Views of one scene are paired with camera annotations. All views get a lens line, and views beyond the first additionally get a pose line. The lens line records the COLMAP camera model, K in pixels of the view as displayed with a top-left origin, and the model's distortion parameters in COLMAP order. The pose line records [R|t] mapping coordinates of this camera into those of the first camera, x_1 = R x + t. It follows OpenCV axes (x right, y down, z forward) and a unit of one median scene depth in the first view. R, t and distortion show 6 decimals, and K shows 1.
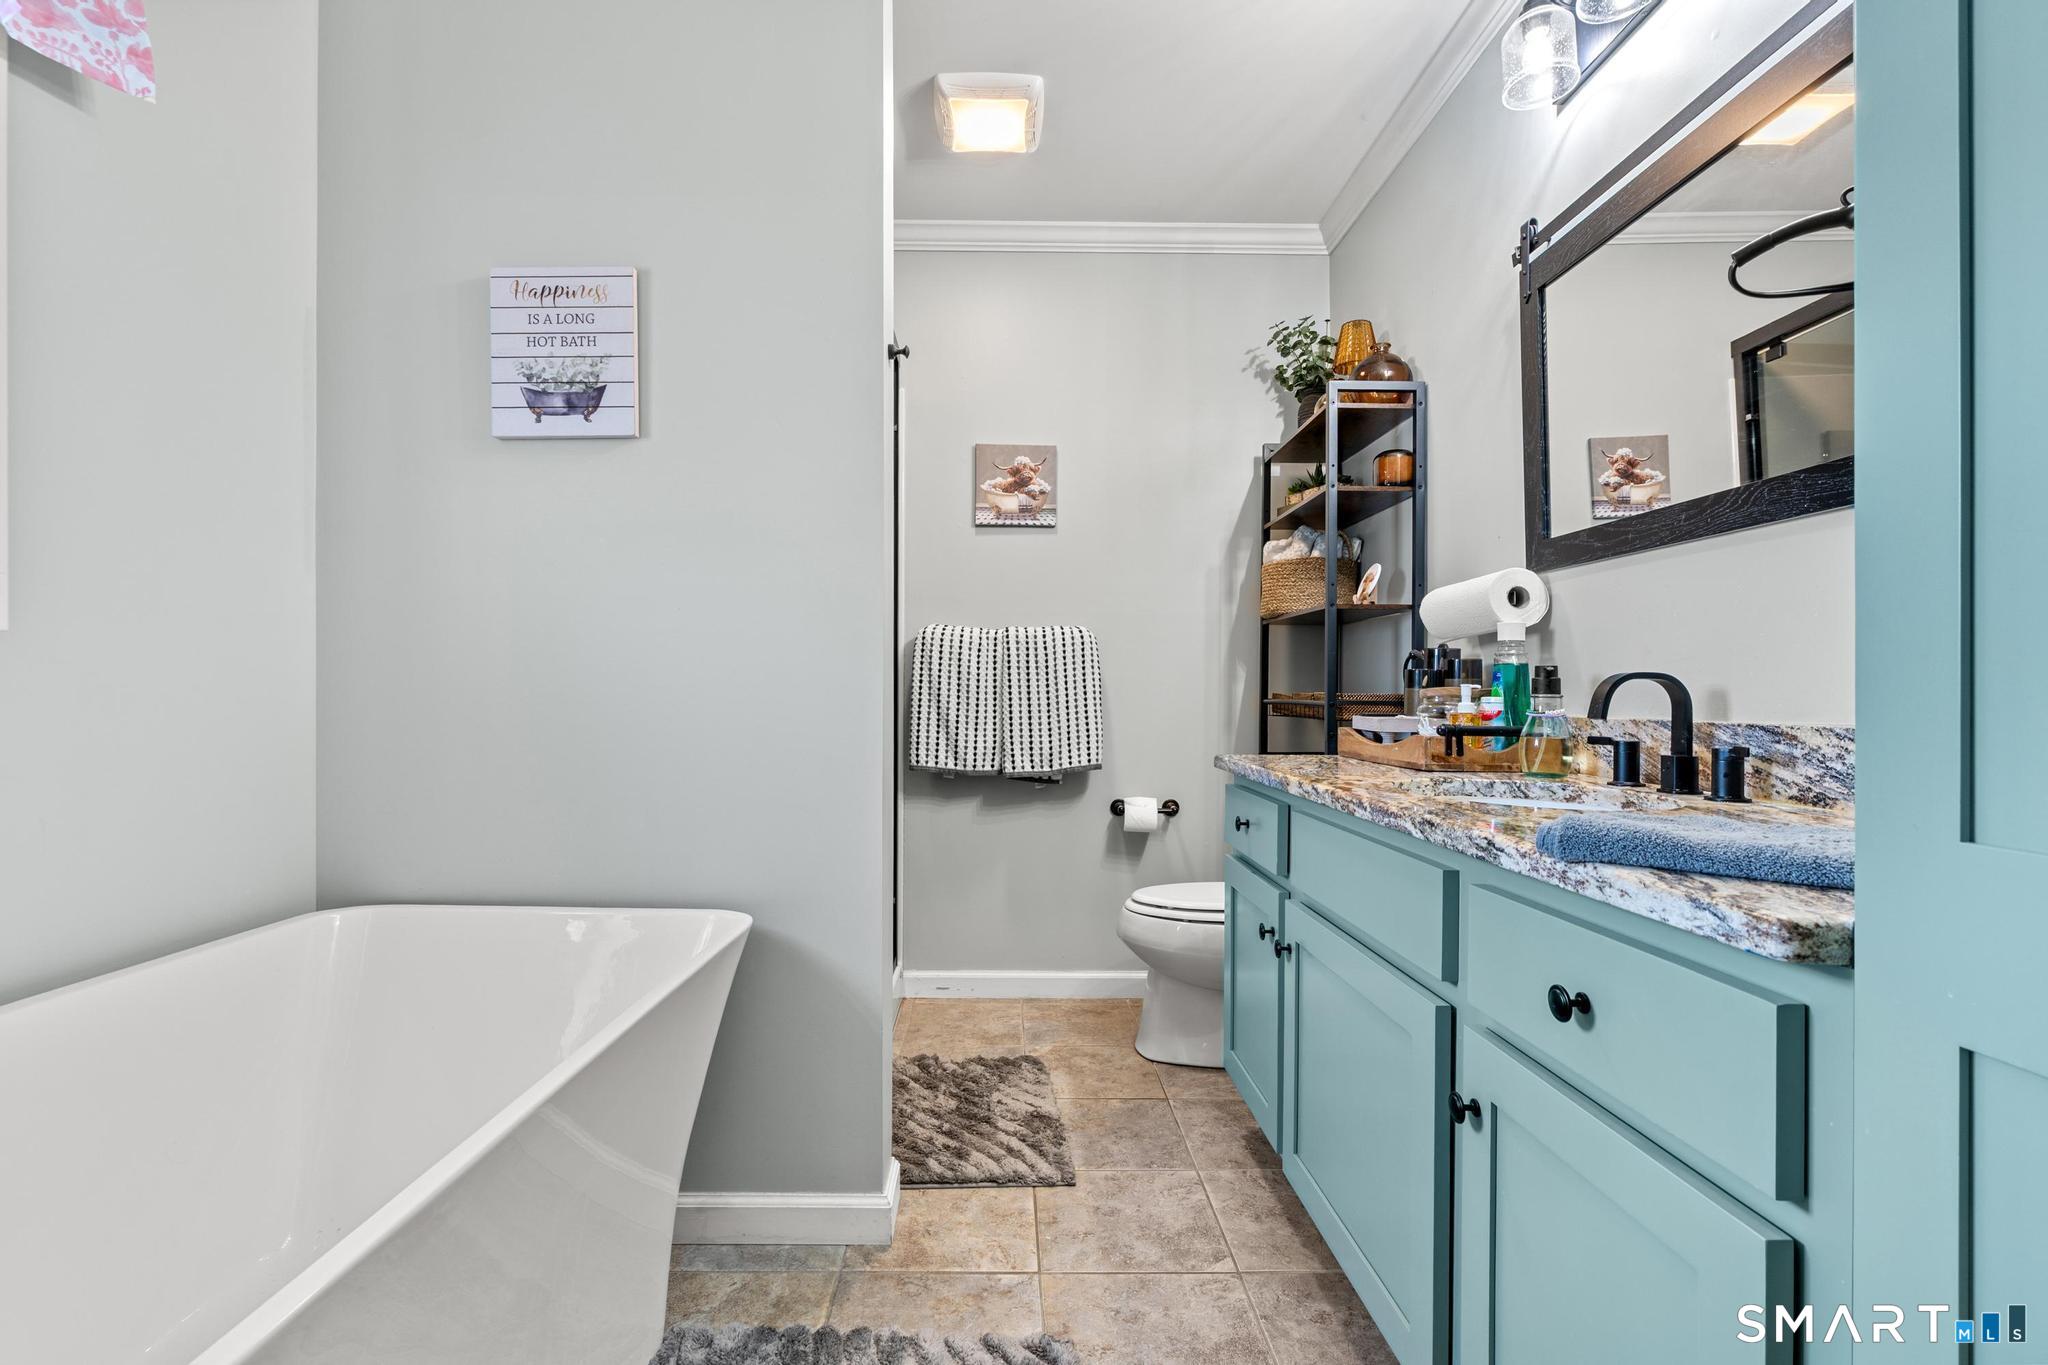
lens RADIAL K [[928.5, 0, 1015.2], [0, 928.5, 687.6], [0, 0, 1]] dist [-0.009654, 0.003141]
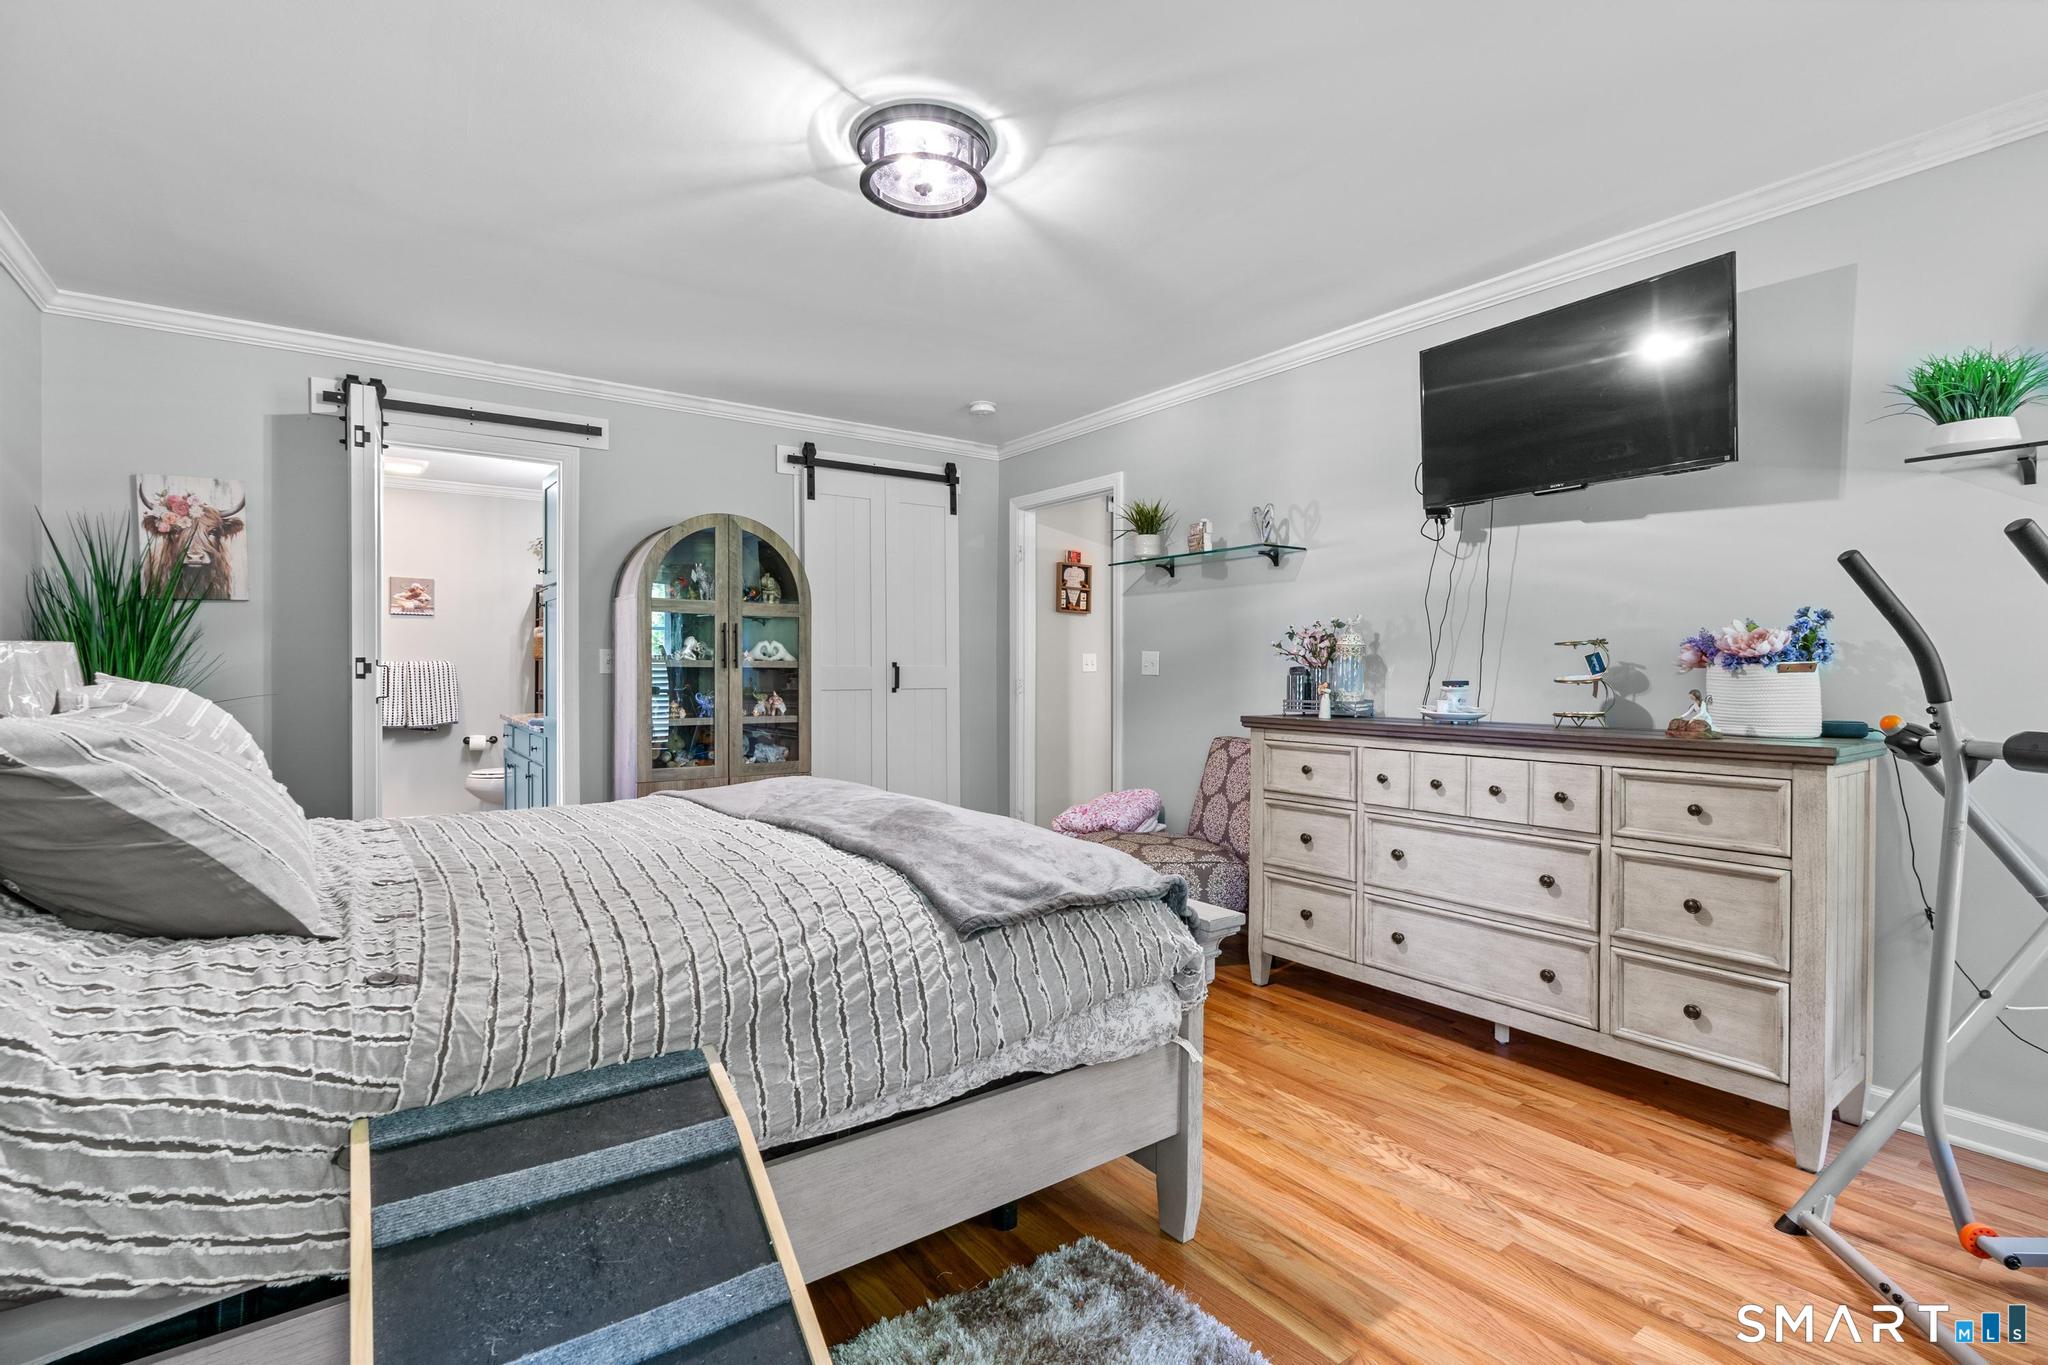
lens RADIAL K [[928.5, 0, 1012.5], [0, 928.5, 675.5], [0, 0, 1]] dist [-0.009654, 0.003141]
pose [[0.819704, -0.008056, 0.572730, -0.091203], [-0.002878, 0.999831, 0.018183, -0.074630], [-0.572780, -0.016553, 0.819542, -1.615453]]
